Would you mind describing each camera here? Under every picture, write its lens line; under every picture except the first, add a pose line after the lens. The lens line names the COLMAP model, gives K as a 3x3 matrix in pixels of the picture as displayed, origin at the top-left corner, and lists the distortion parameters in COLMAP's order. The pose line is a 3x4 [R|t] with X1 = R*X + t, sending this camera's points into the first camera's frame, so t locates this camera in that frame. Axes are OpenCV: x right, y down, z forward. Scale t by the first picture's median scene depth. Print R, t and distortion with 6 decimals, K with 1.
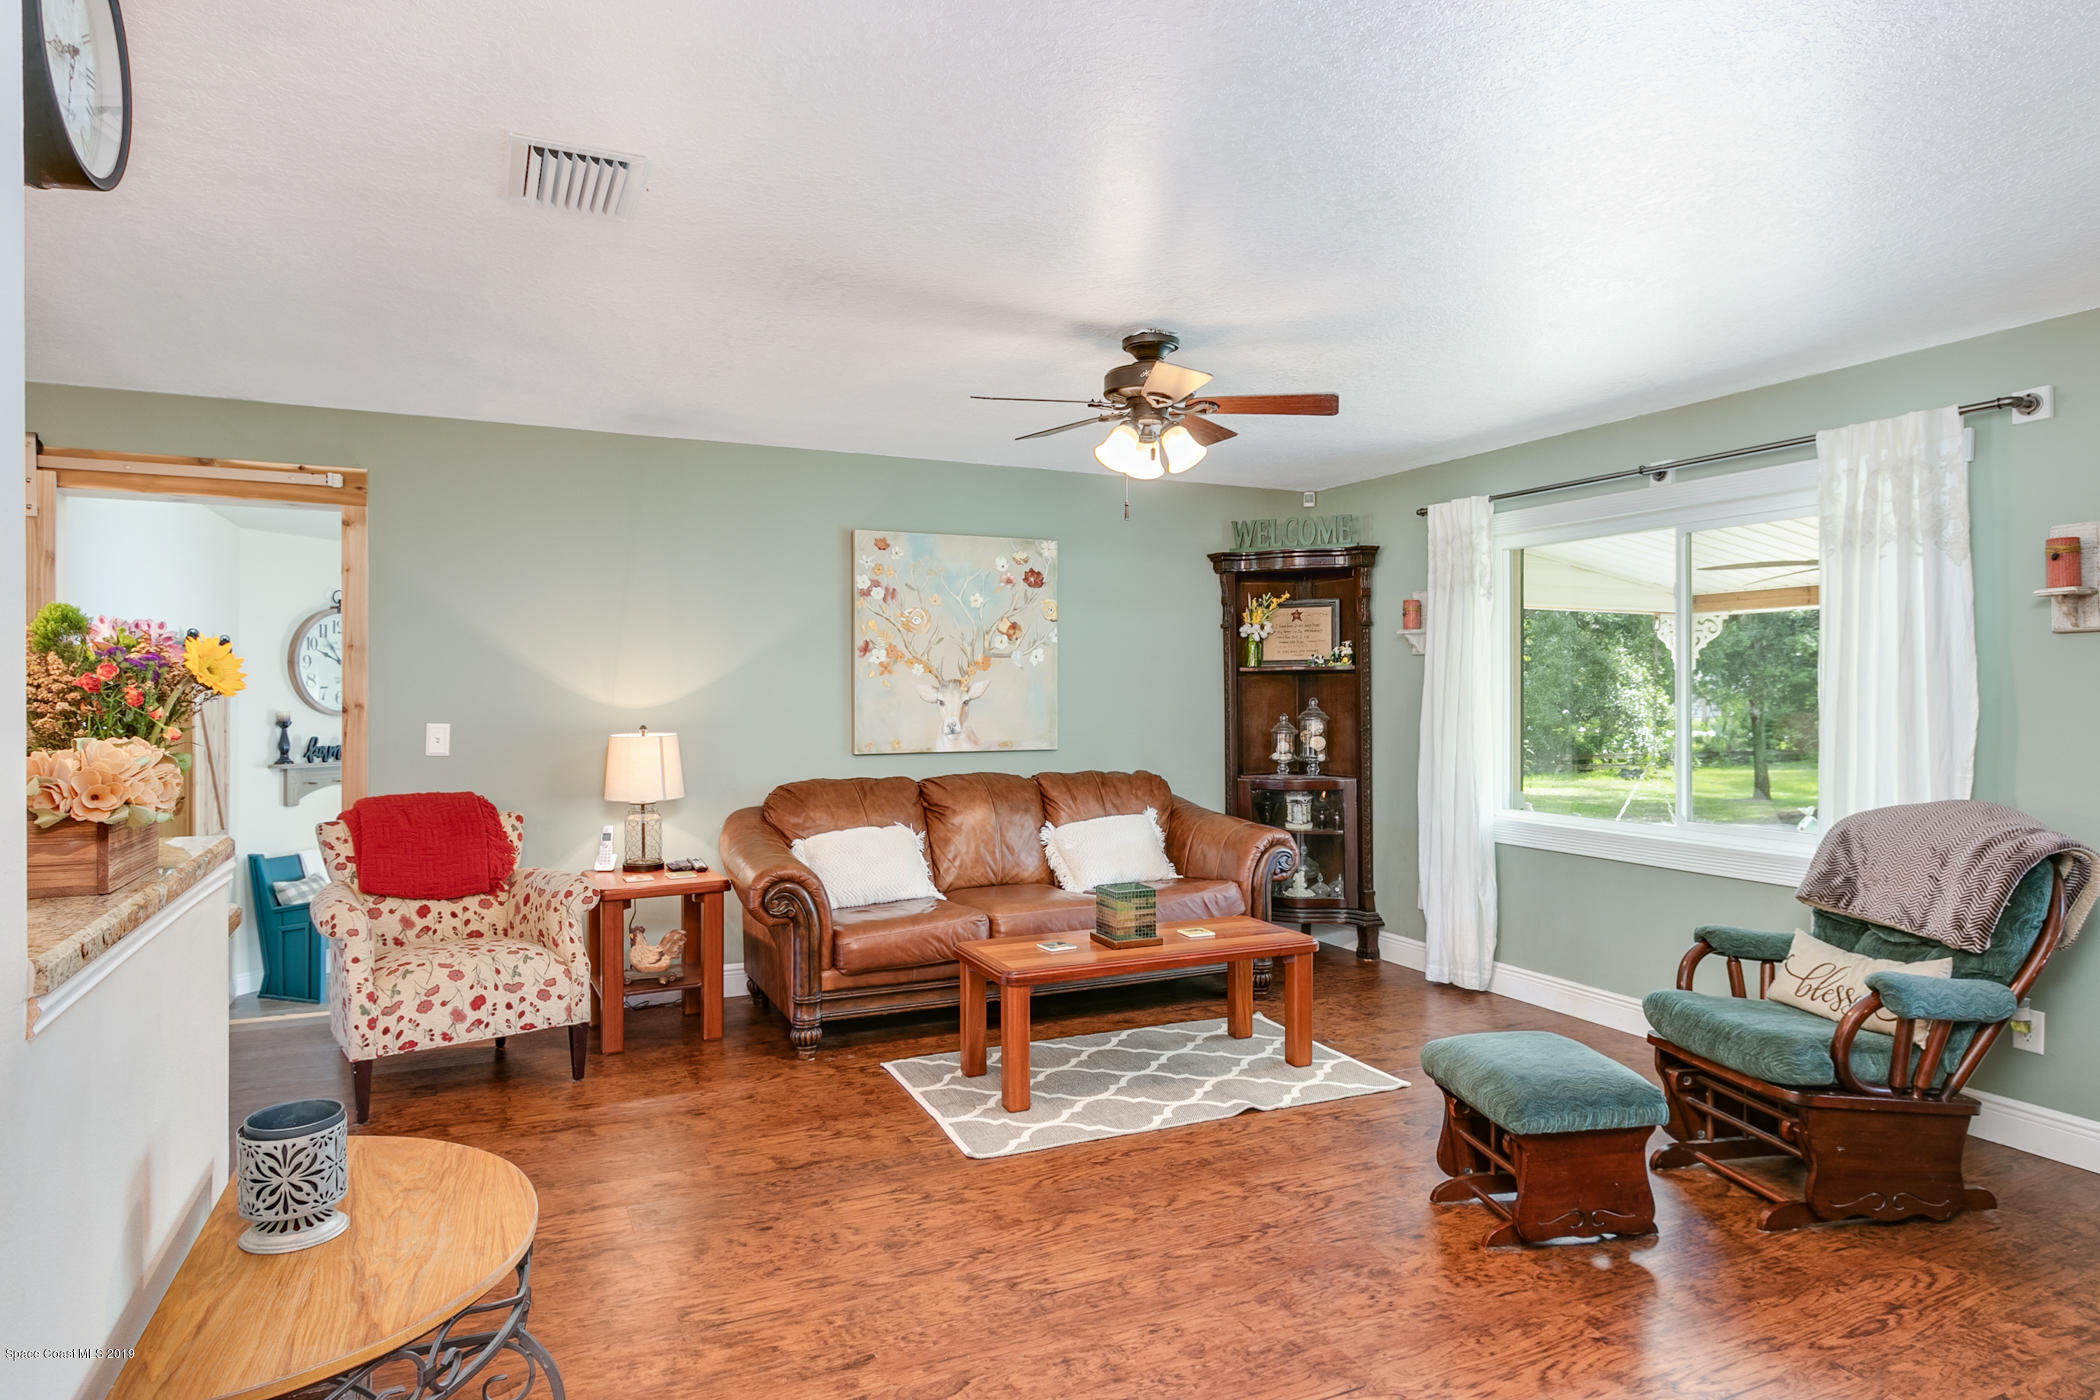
lens RADIAL K [[1195.4, 0, 1044.0], [0, 1195.4, 702.8], [0, 0, 1]] dist [0.002201, -0.000067]
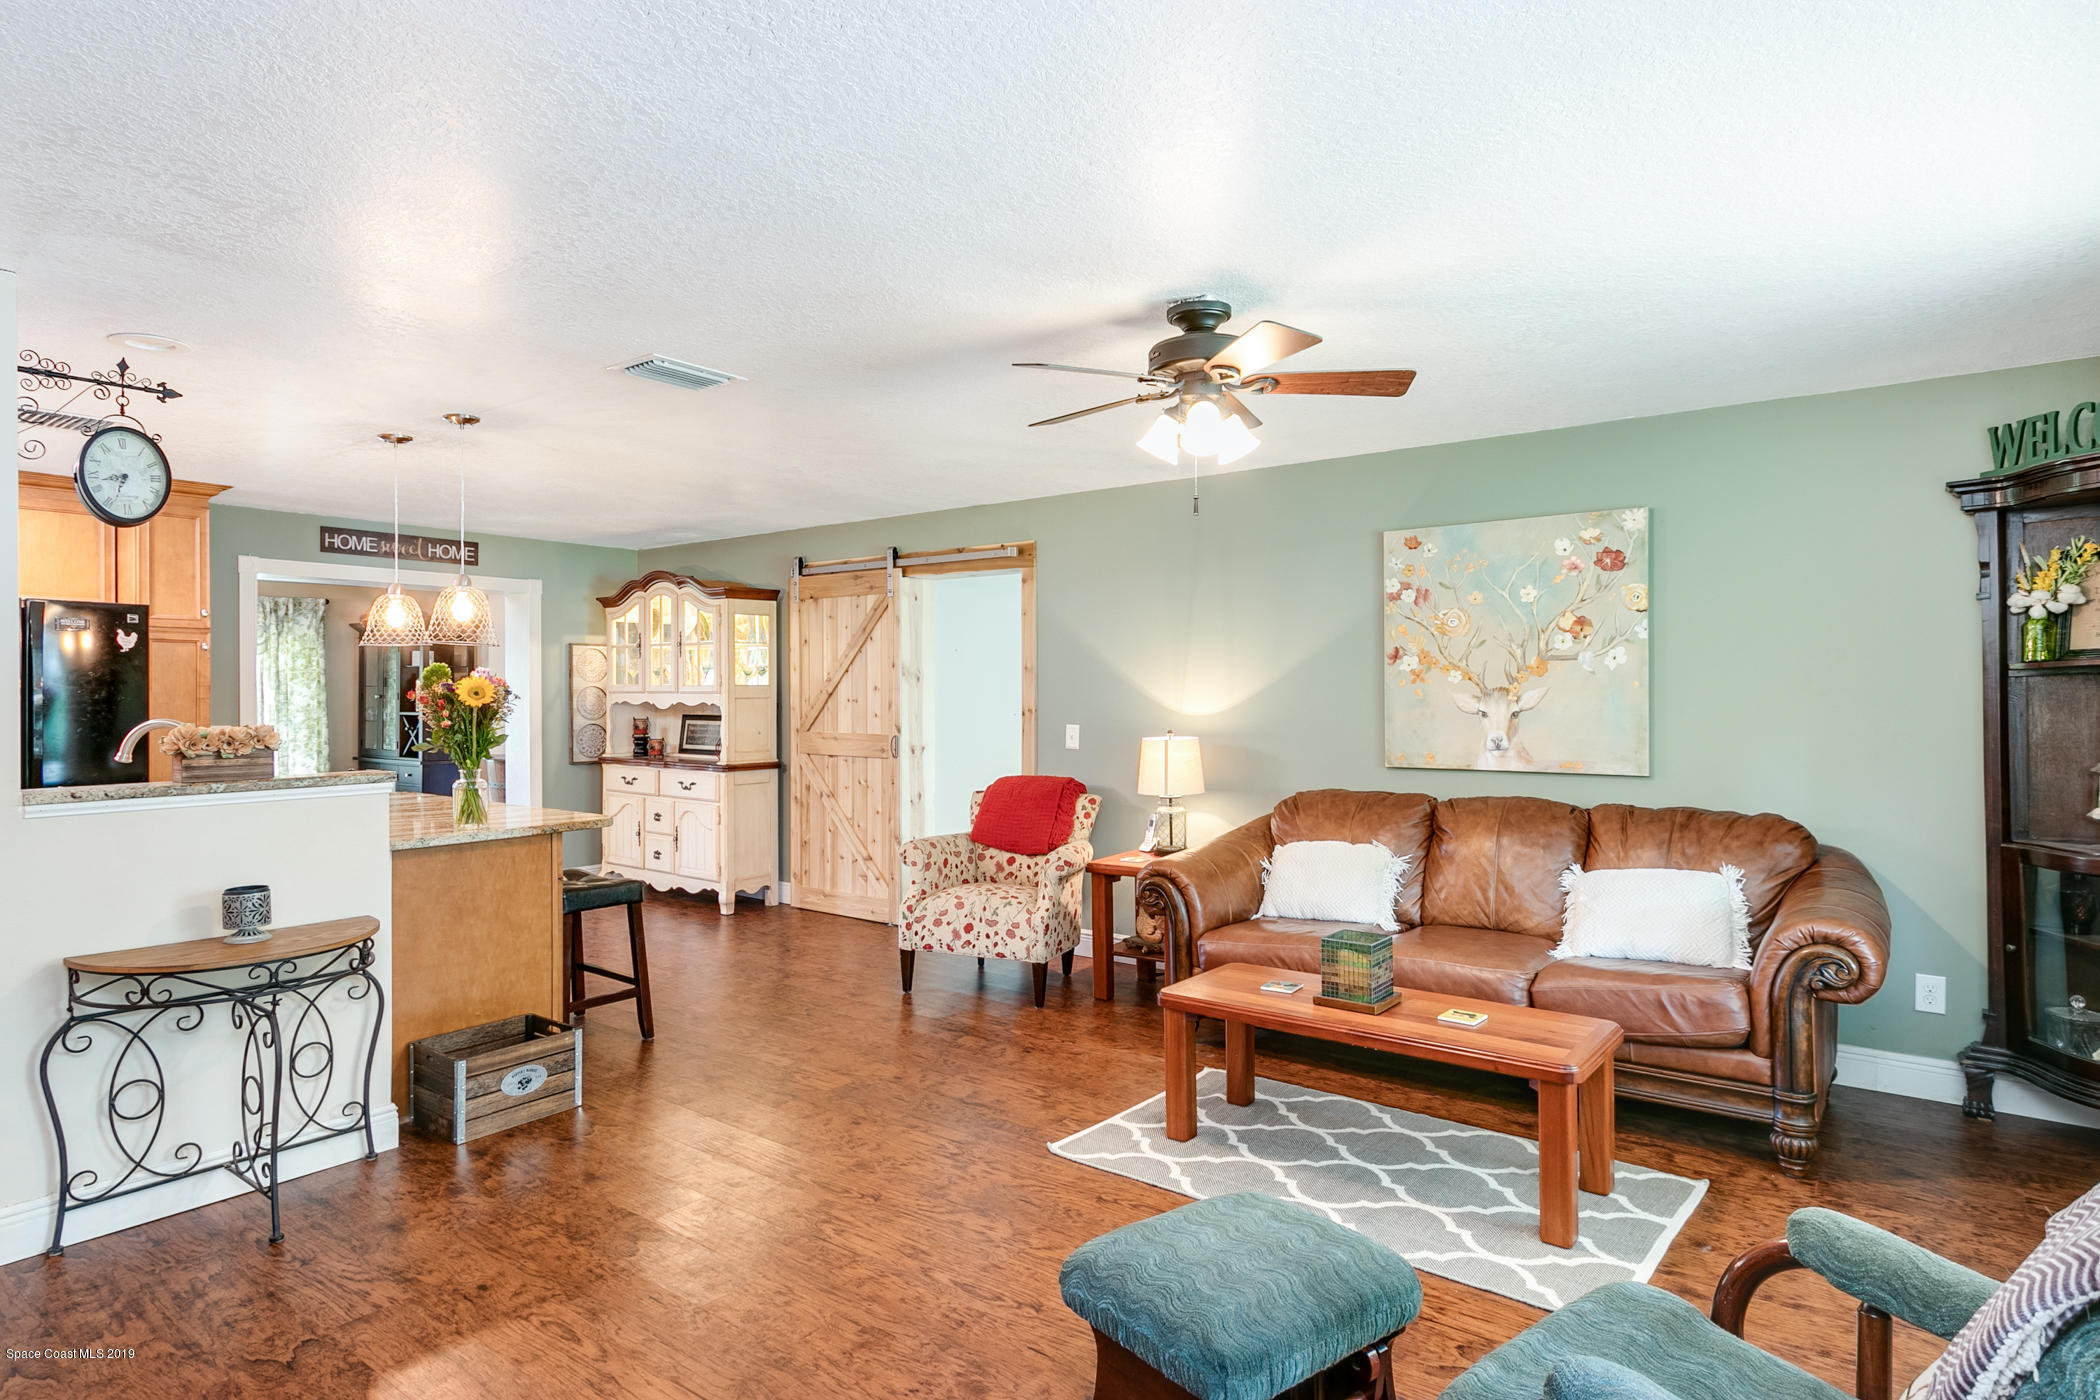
lens RADIAL K [[1143.0, 0, 1049.2], [0, 1143.0, 698.5], [0, 0, 1]] dist [0.008078, 0.000850]
pose [[0.470469, 0.002107, -0.882414, 0.535256], [-0.007001, 0.999975, -0.001345, -0.008490], [0.882389, 0.006811, 0.470472, 0.341416]]
